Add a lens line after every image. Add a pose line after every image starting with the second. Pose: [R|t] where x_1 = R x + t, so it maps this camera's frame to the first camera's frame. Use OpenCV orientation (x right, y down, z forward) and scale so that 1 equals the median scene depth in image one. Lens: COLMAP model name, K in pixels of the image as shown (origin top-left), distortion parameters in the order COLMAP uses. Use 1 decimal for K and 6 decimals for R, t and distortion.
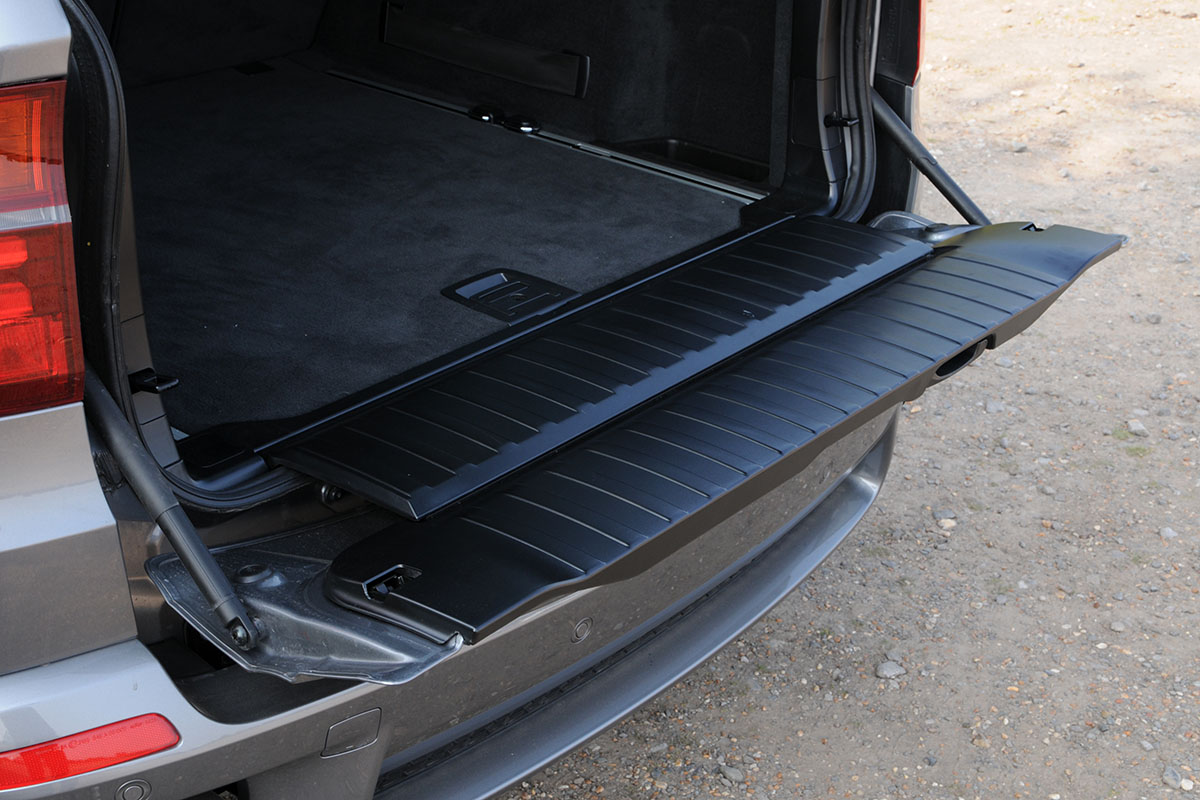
lens RADIAL K [[1725.6, 0, 600.0], [0, 1725.6, 400.0], [0, 0, 1]] dist [0.126070, -0.001708]
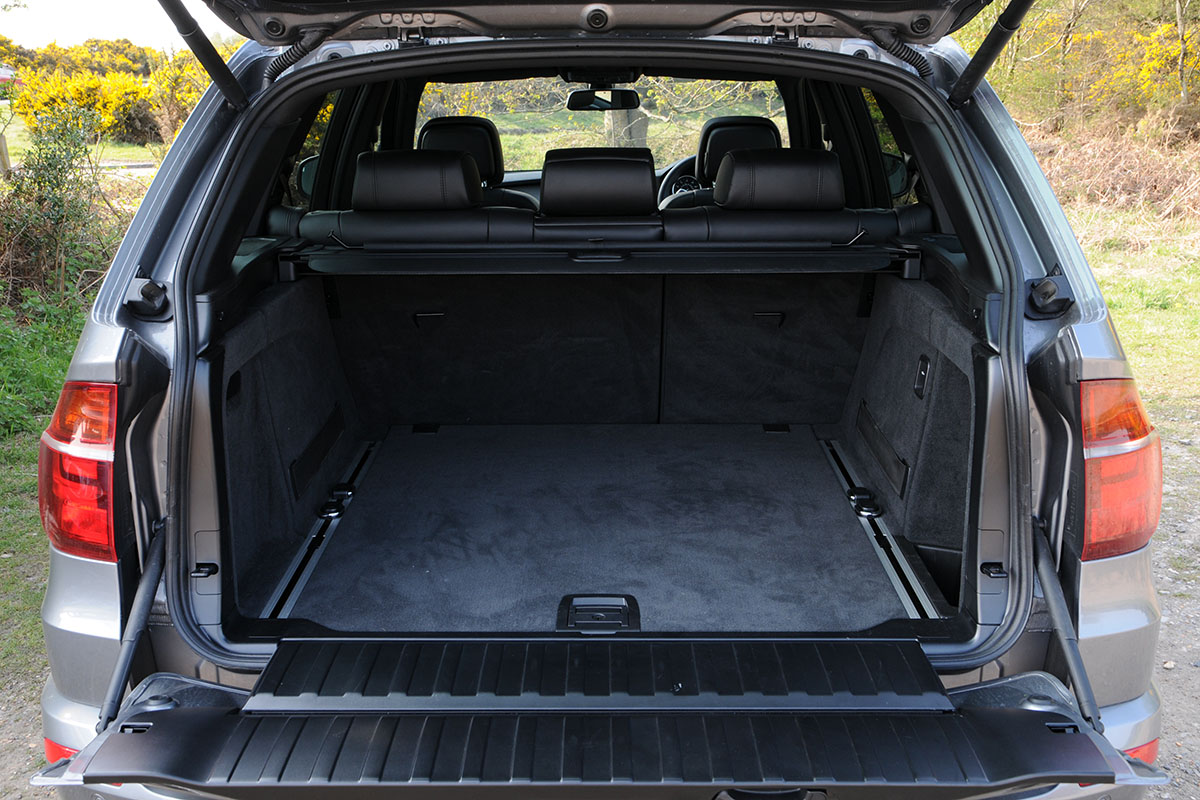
lens RADIAL K [[1235.0, 0, 600.0], [0, 1235.0, 400.0], [0, 0, 1]] dist [0.023613, 0.008918]
pose [[0.623031, 0.177531, -0.761784, 0.546830], [-0.314303, 0.948641, -0.035978, -0.156056], [0.716272, 0.261846, 0.646832, 0.301358]]
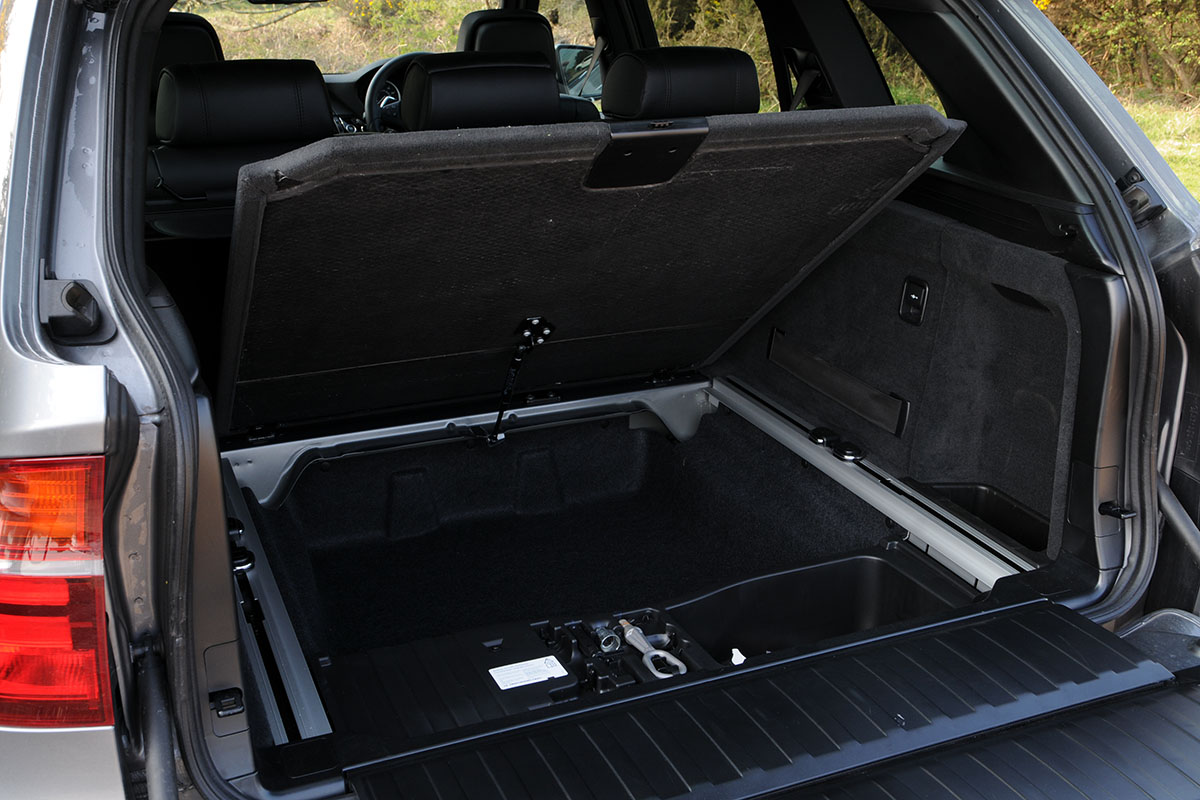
lens RADIAL K [[1248.4, 0, 600.0], [0, 1248.4, 400.0], [0, 0, 1]] dist [0.030287, 0.032682]
pose [[0.883981, 0.131438, -0.448666, 0.189140], [-0.176844, 0.982369, -0.060637, -0.126852], [0.432786, 0.132946, 0.891640, 0.230918]]
